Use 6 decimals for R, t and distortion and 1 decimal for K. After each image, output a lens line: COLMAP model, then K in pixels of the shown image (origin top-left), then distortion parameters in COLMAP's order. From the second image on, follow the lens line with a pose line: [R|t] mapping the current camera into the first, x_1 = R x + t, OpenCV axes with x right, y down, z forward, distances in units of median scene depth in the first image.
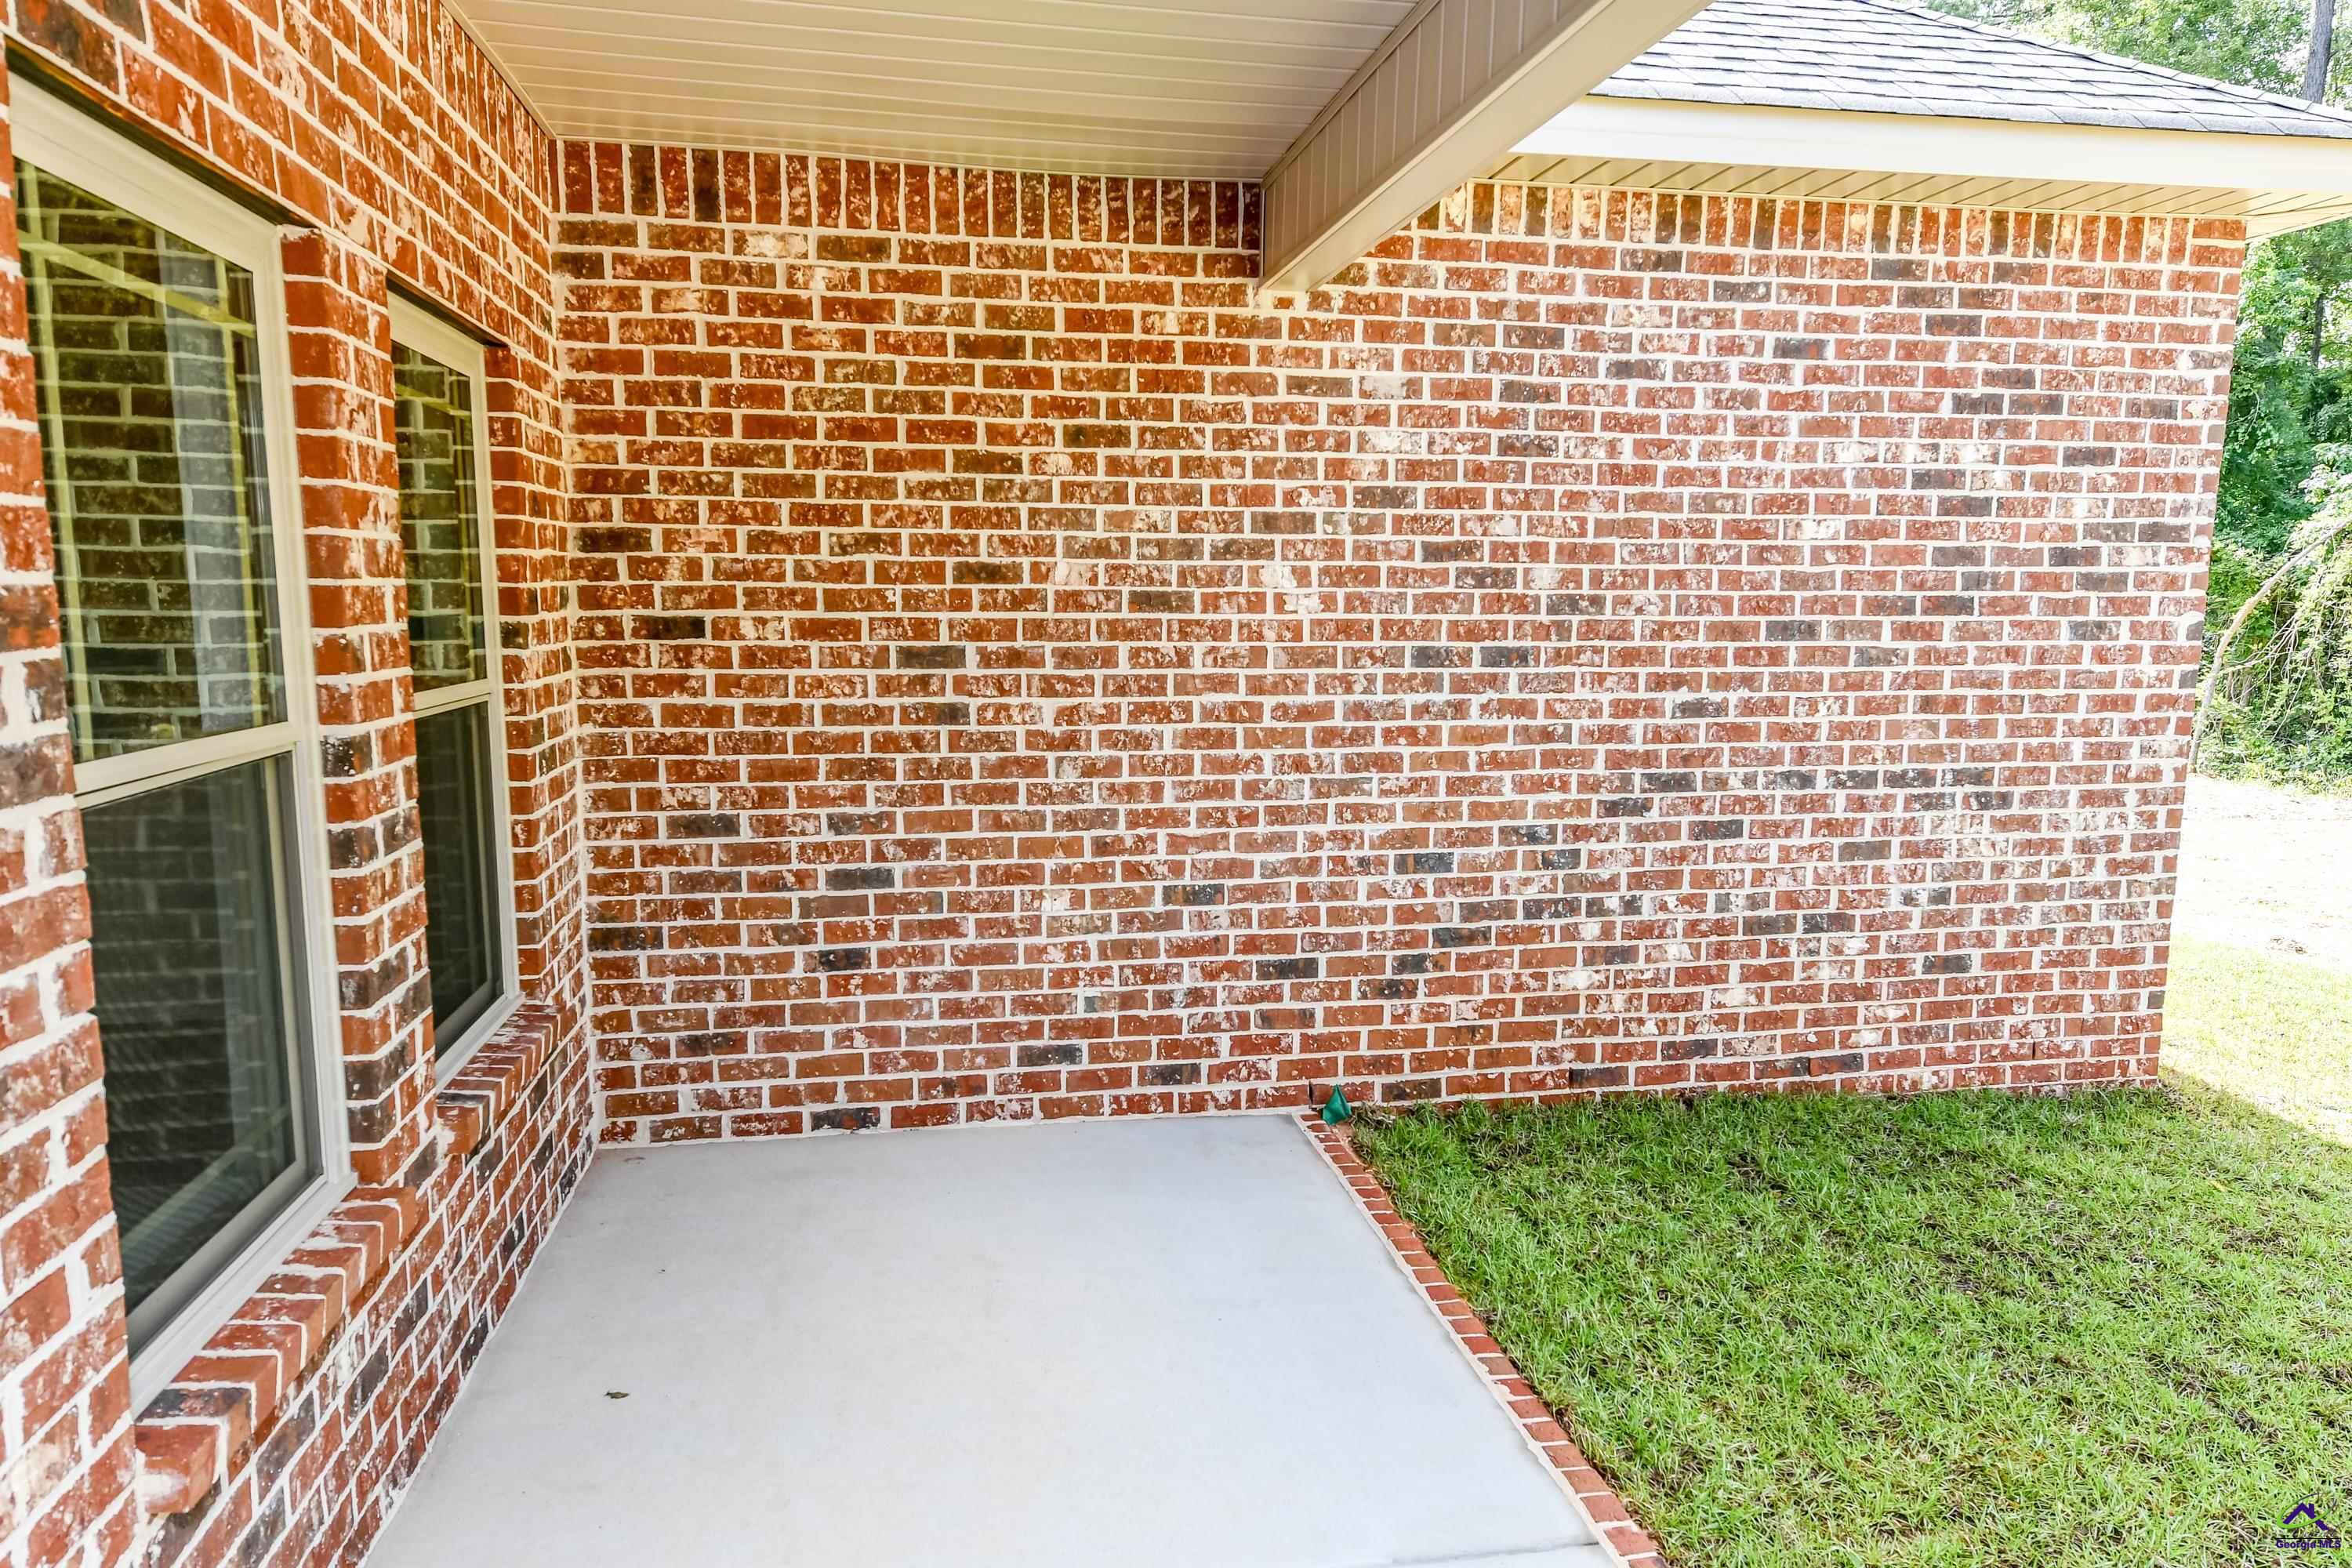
lens RADIAL K [[1435.8, 0, 1187.0], [0, 1435.8, 782.2], [0, 0, 1]] dist [-0.006524, 0.000352]
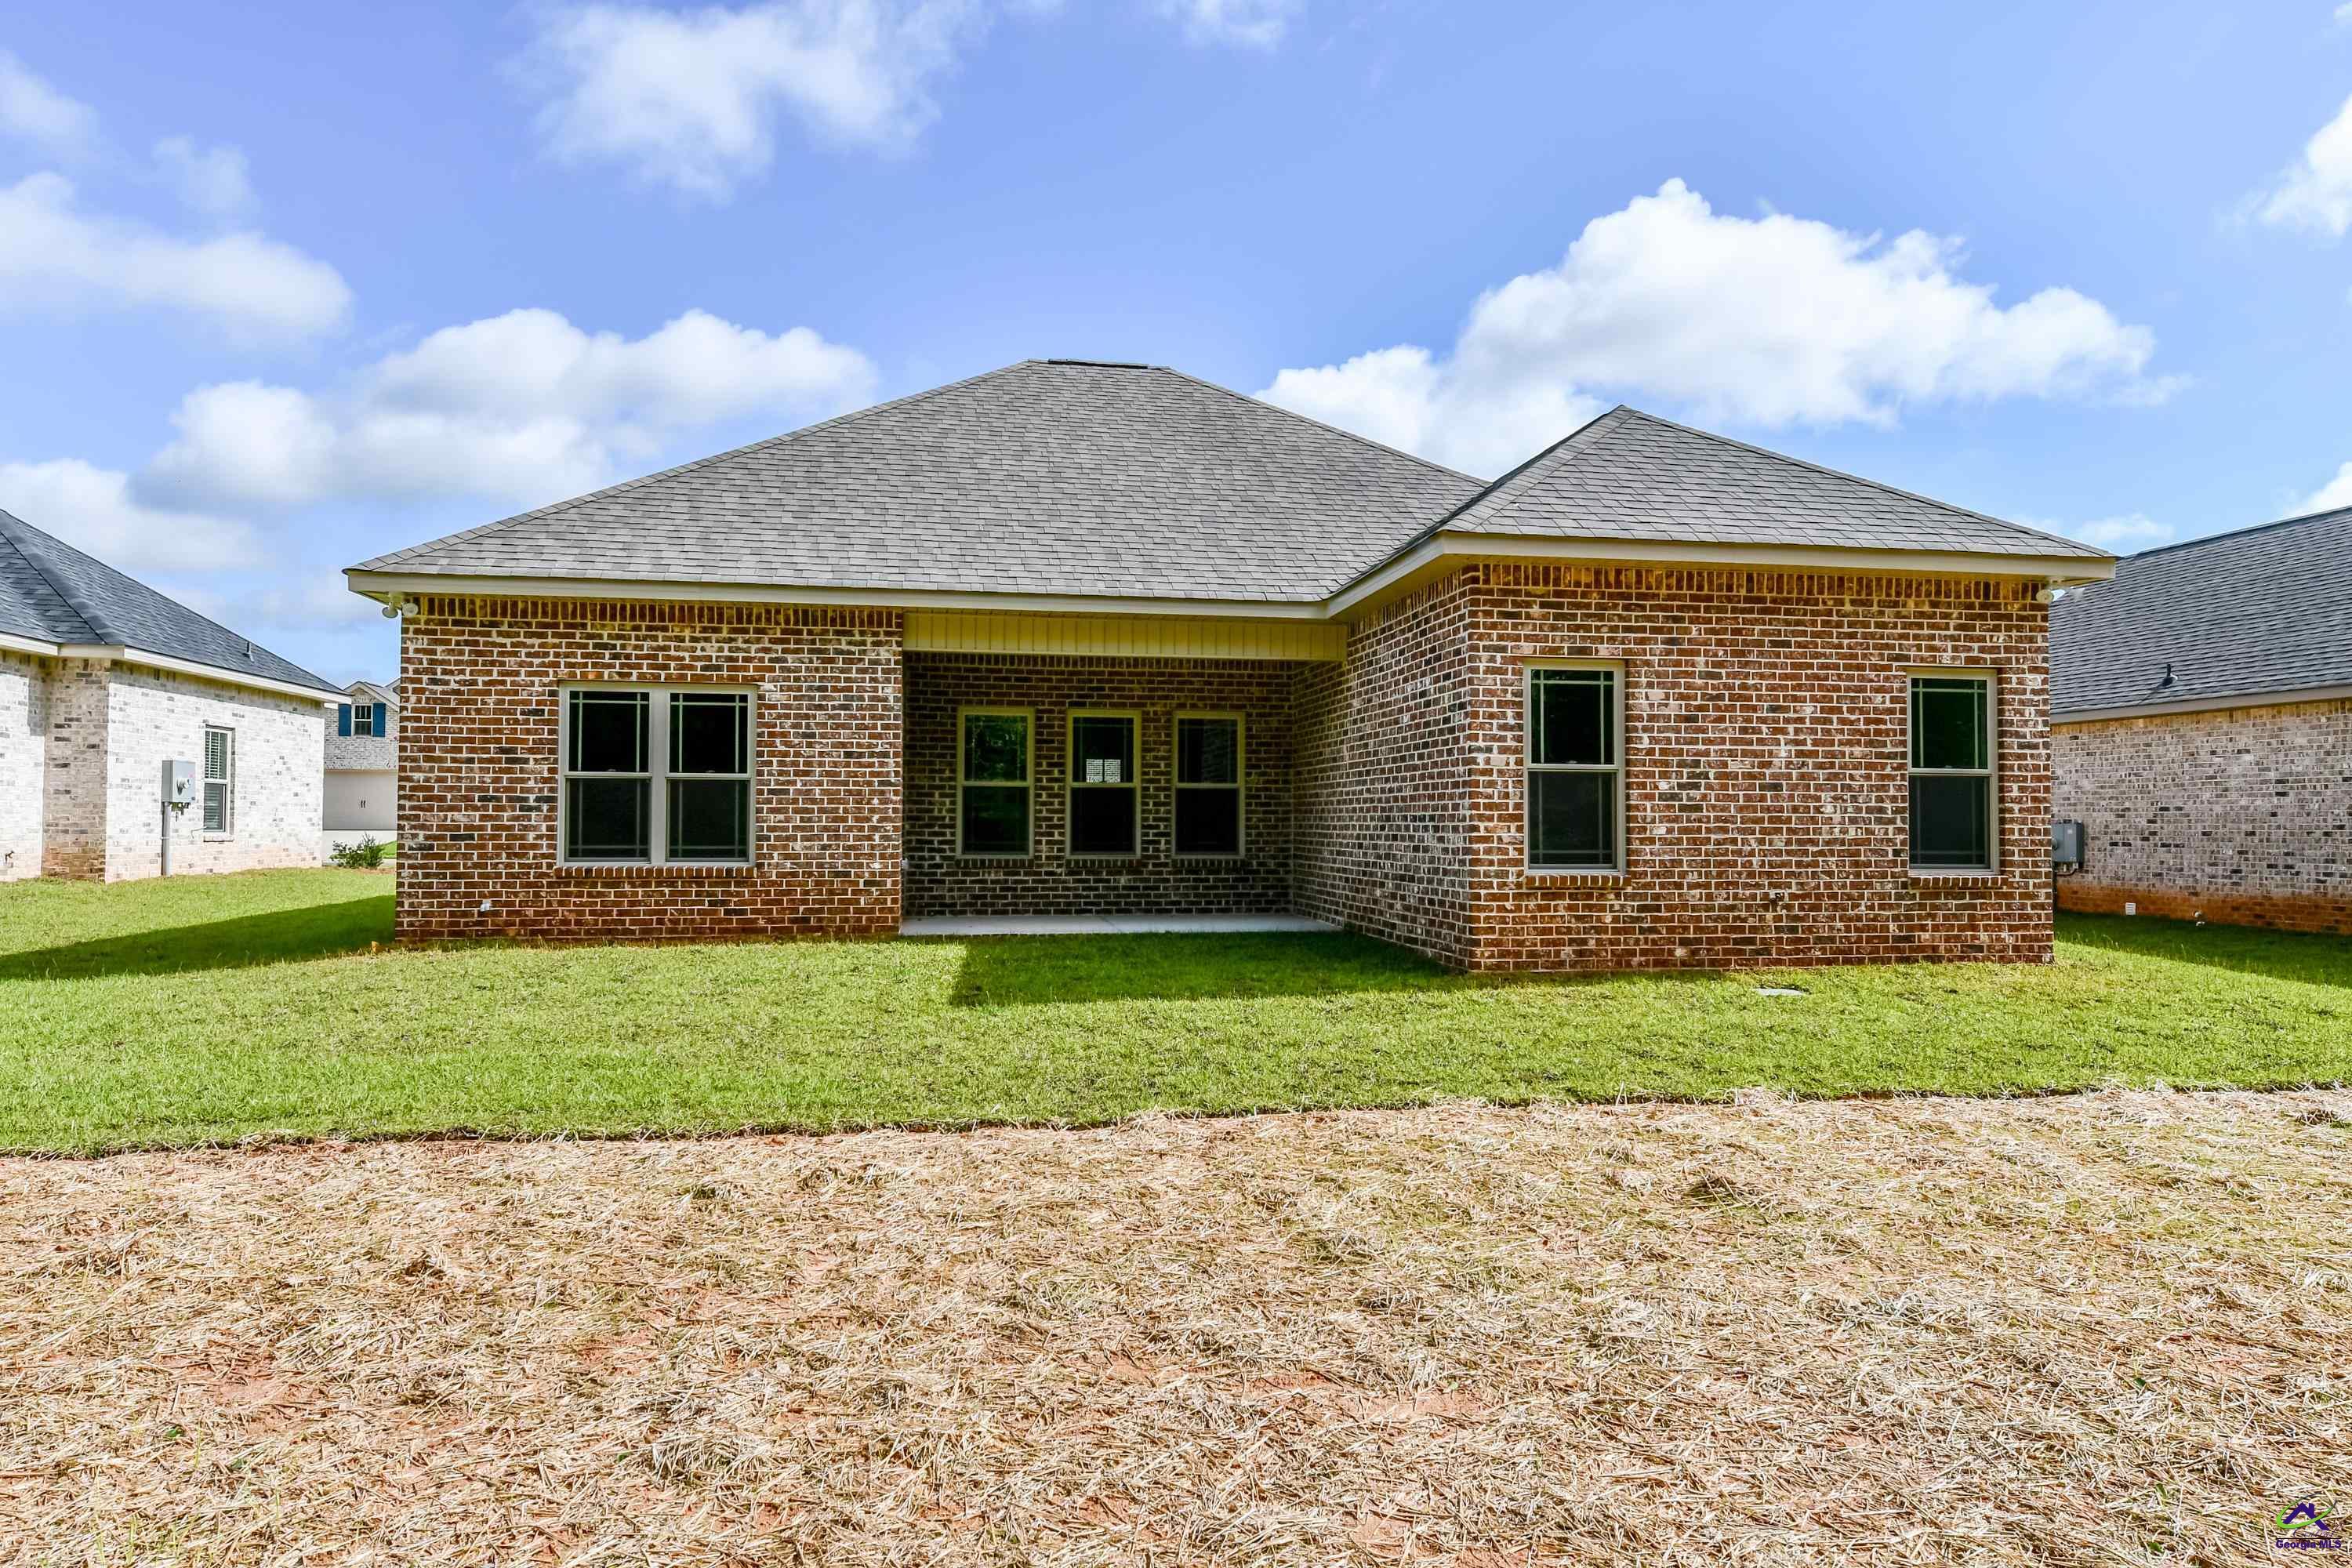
lens RADIAL K [[1491.8, 0, 1182.8], [0, 1491.8, 774.0], [0, 0, 1]] dist [0.007937, 0.002315]
pose [[-0.015013, -0.039381, -0.999111, 3.113523], [-0.134044, 0.990284, -0.037018, 0.072312], [0.990862, 0.133370, -0.020146, 0.679121]]
